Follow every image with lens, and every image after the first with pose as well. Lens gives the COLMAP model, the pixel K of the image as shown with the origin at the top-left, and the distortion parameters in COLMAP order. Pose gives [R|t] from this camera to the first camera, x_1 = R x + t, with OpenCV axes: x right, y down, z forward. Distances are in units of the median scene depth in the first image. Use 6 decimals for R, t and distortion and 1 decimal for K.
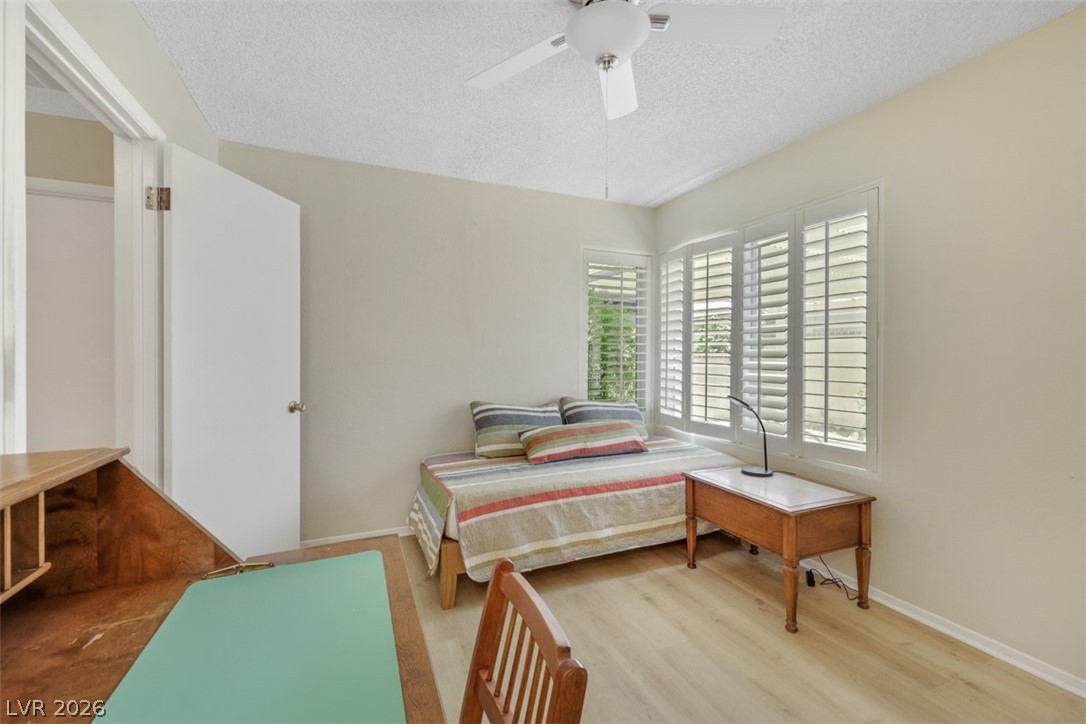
lens RADIAL K [[459.0, 0, 543.0], [0, 459.0, 362.0], [0, 0, 1]] dist [0.001265, 0.000069]
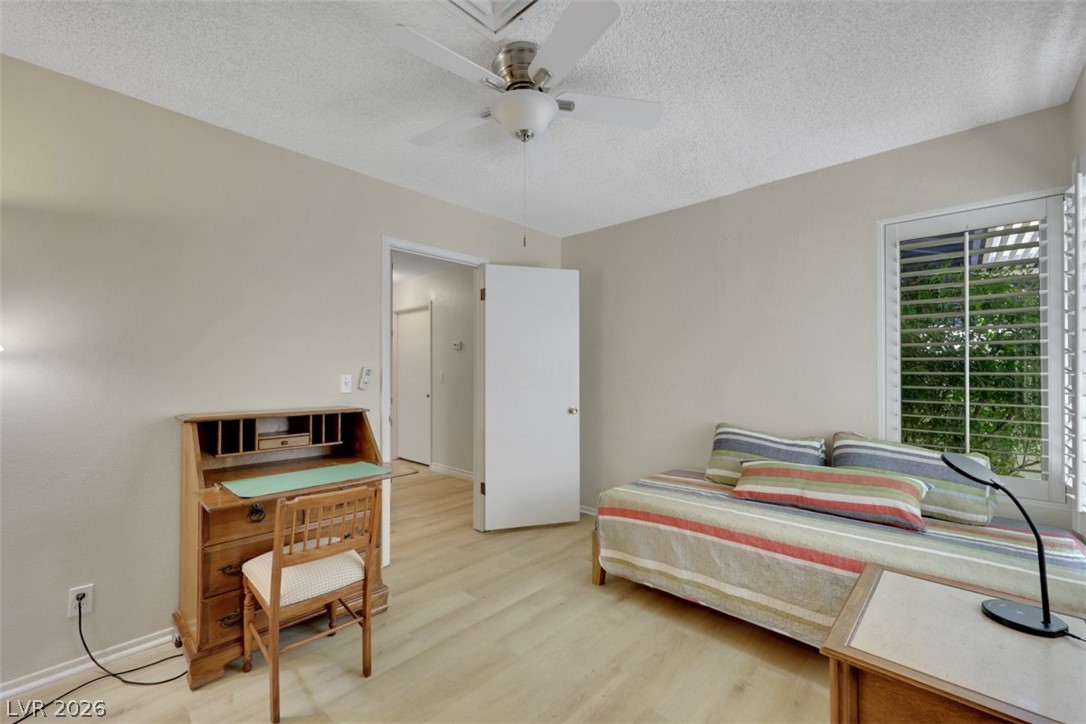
lens RADIAL K [[447.2, 0, 525.7], [0, 447.2, 370.8], [0, 0, 1]] dist [-0.000526, -0.000060]
pose [[0.374866, -0.000871, -0.927079, 0.733558], [-0.015699, 0.999850, -0.007287, -0.013334], [0.926946, 0.017286, 0.374796, 0.335435]]
